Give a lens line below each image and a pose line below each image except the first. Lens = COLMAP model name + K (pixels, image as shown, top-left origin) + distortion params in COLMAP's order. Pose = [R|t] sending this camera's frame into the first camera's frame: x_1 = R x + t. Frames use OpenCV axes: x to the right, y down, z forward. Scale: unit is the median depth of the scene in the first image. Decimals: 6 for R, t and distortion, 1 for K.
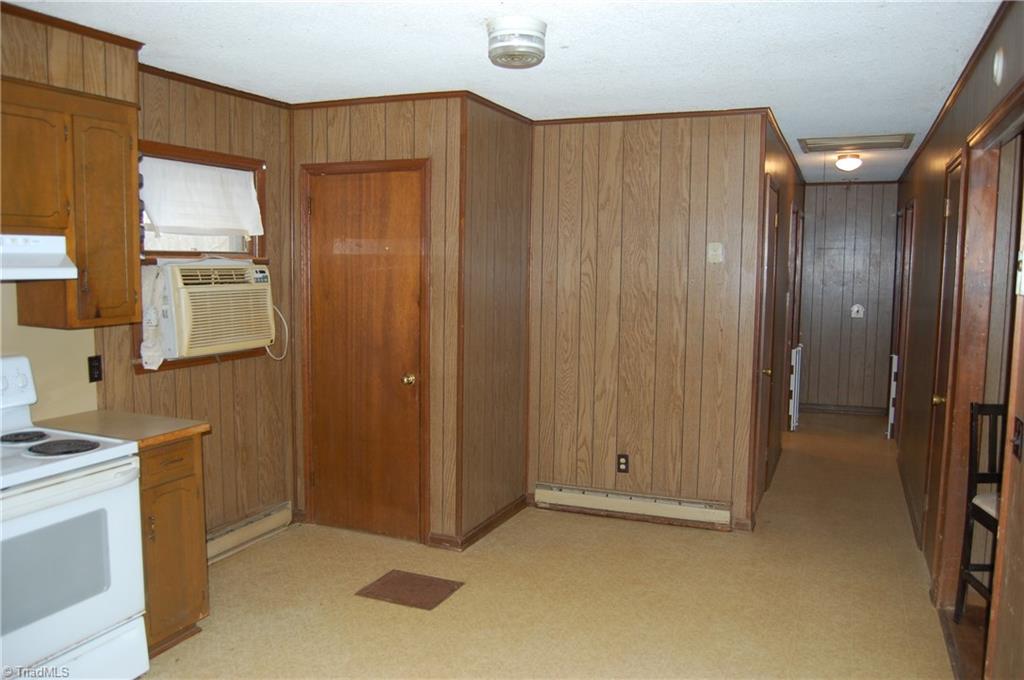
lens RADIAL K [[811.4, 0, 512.8], [0, 811.4, 343.5], [0, 0, 1]] dist [-0.081919, 0.037507]
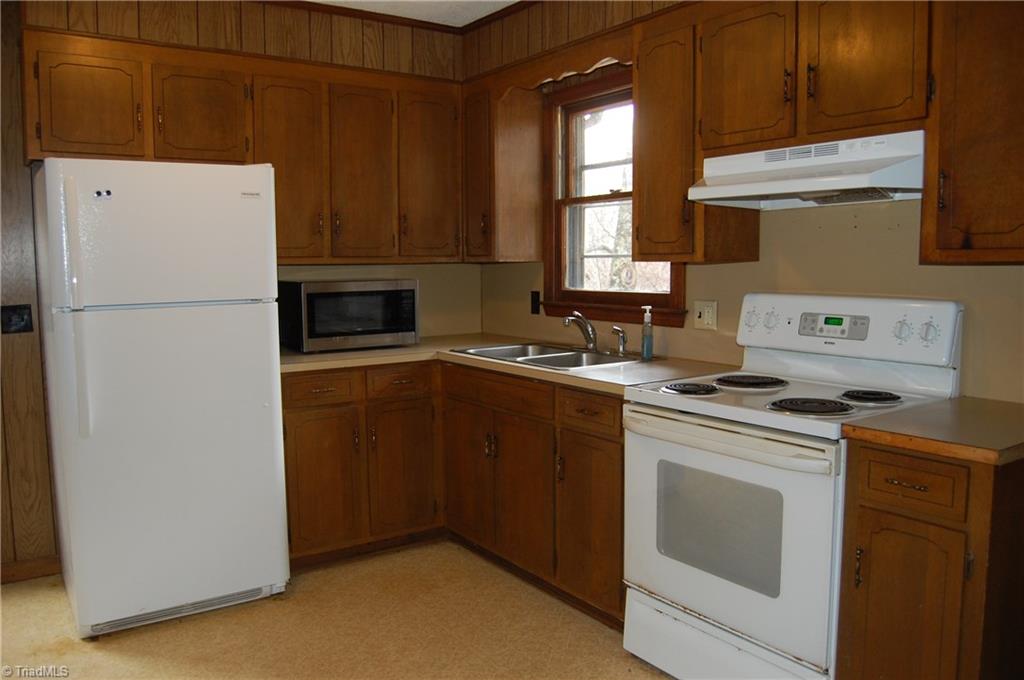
lens RADIAL K [[811.4, 0, 508.6], [0, 811.4, 341.6], [0, 0, 1]] dist [-0.081919, 0.037507]
pose [[-0.536824, 0.074419, -0.840406, 0.229842], [-0.082813, 0.986644, 0.140267, -0.017575], [0.839620, 0.144895, -0.523492, 1.050083]]
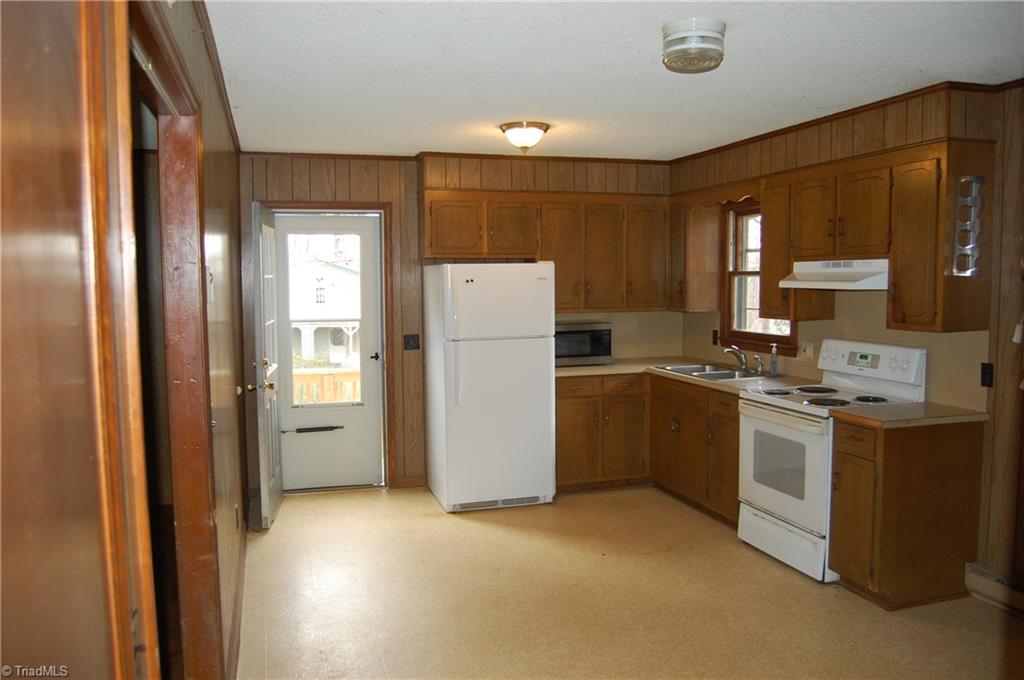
lens RADIAL K [[811.4, 0, 506.7], [0, 811.4, 340.7], [0, 0, 1]] dist [-0.081919, 0.037507]
pose [[-0.771024, 0.042918, -0.635358, 0.768214], [-0.063729, 0.987517, 0.144042, -0.147016], [0.633609, 0.151551, -0.758664, 1.582119]]
